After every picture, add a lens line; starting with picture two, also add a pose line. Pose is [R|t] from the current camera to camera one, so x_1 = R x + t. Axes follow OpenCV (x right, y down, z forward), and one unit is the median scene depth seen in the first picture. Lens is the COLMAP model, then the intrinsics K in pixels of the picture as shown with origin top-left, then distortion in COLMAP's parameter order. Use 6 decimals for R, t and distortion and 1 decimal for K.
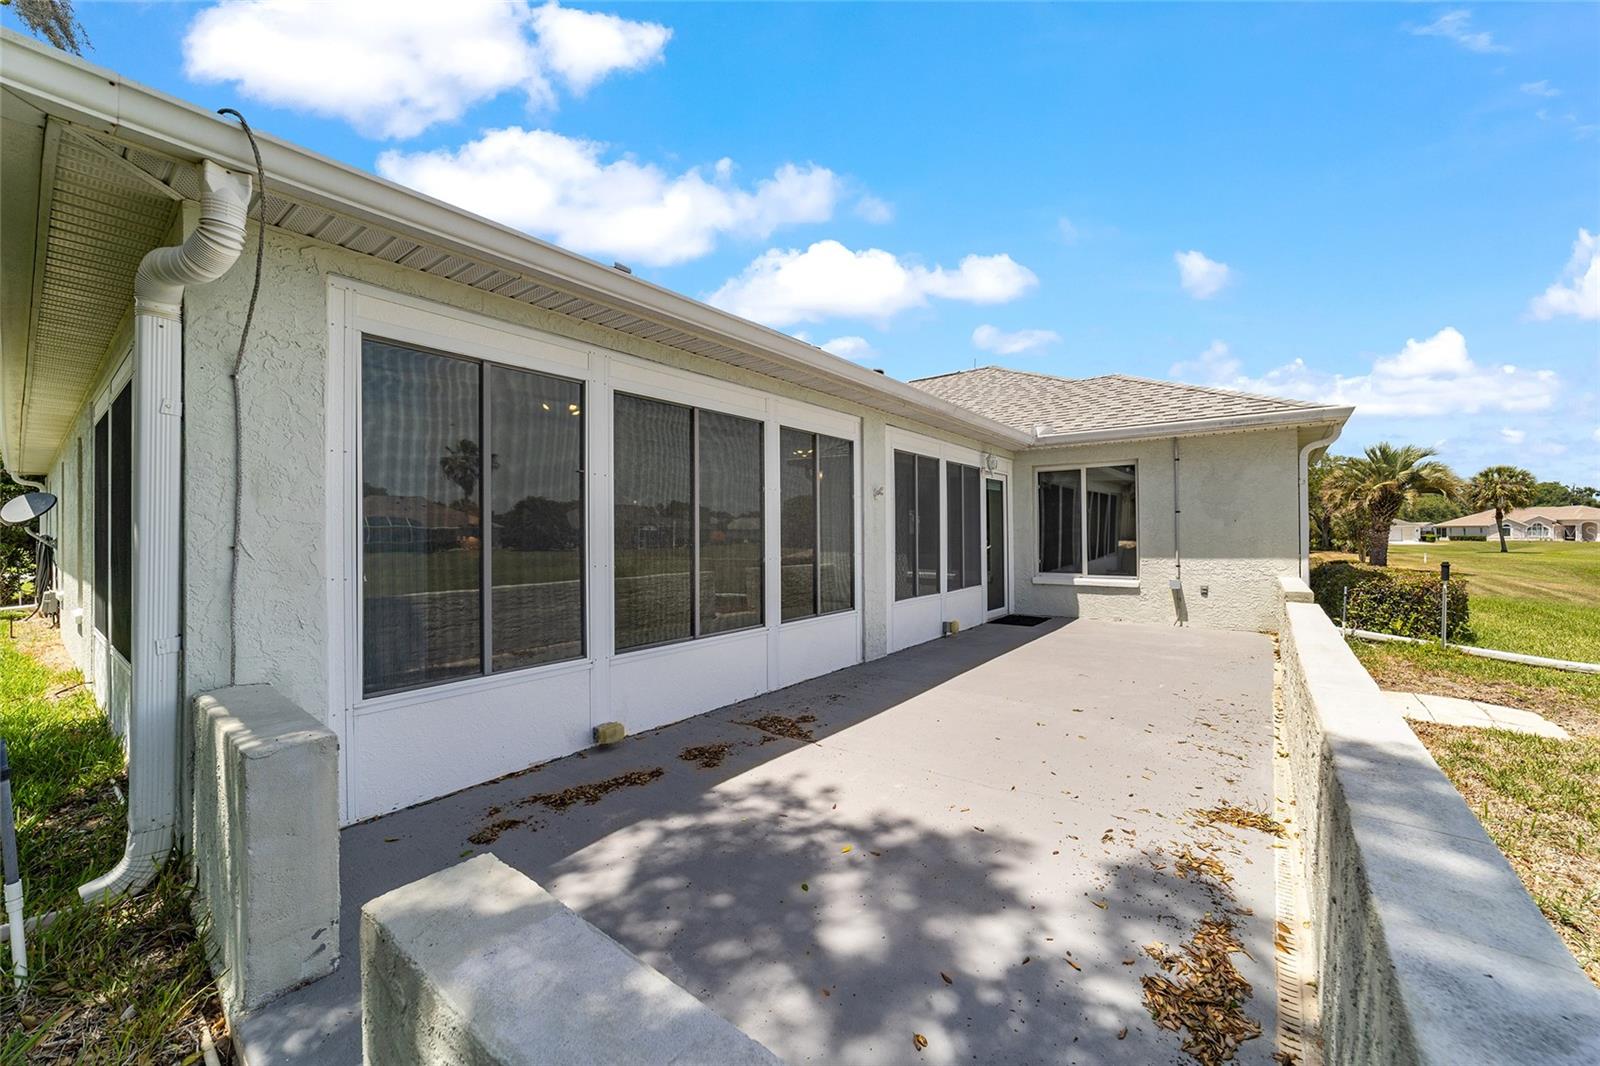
lens RADIAL K [[615.3, 0, 798.1], [0, 615.3, 532.5], [0, 0, 1]] dist [-0.021304, 0.009471]
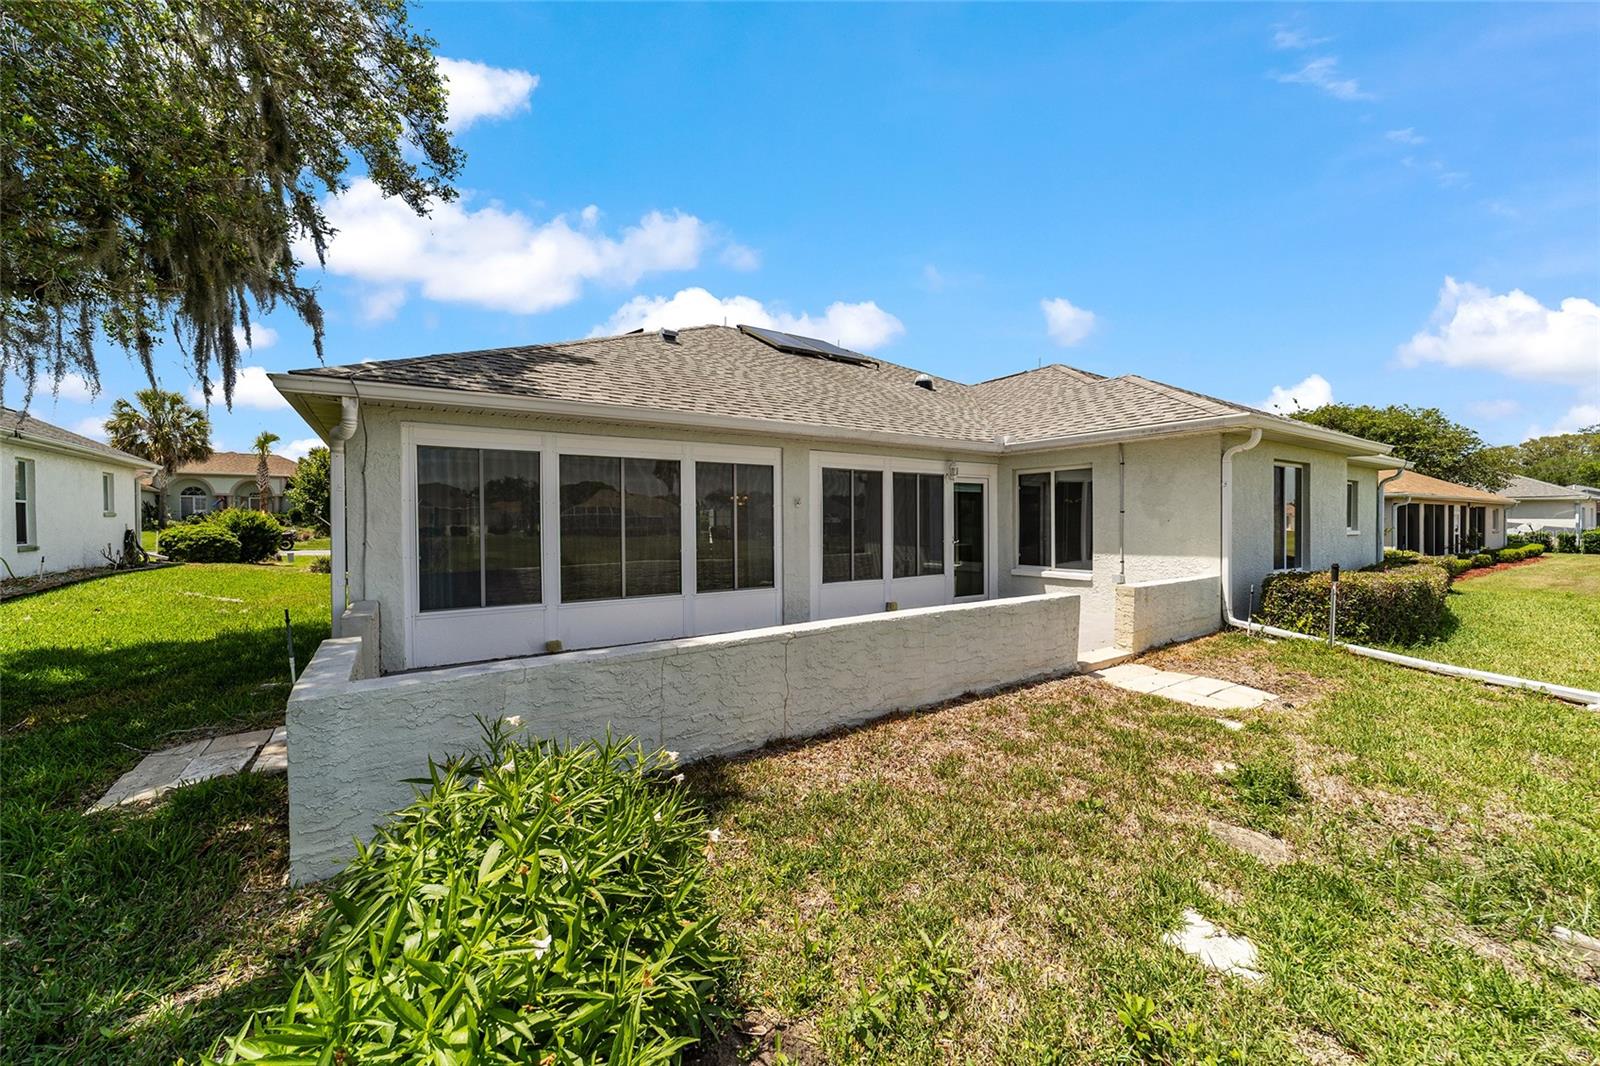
lens RADIAL K [[615.3, 0, 798.1], [0, 615.3, 532.5], [0, 0, 1]] dist [-0.021304, 0.009471]
pose [[0.946877, 0.006489, -0.321530, 0.501520], [0.000288, 0.999779, 0.021025, -0.023749], [0.321595, -0.020000, 0.946666, -0.250056]]
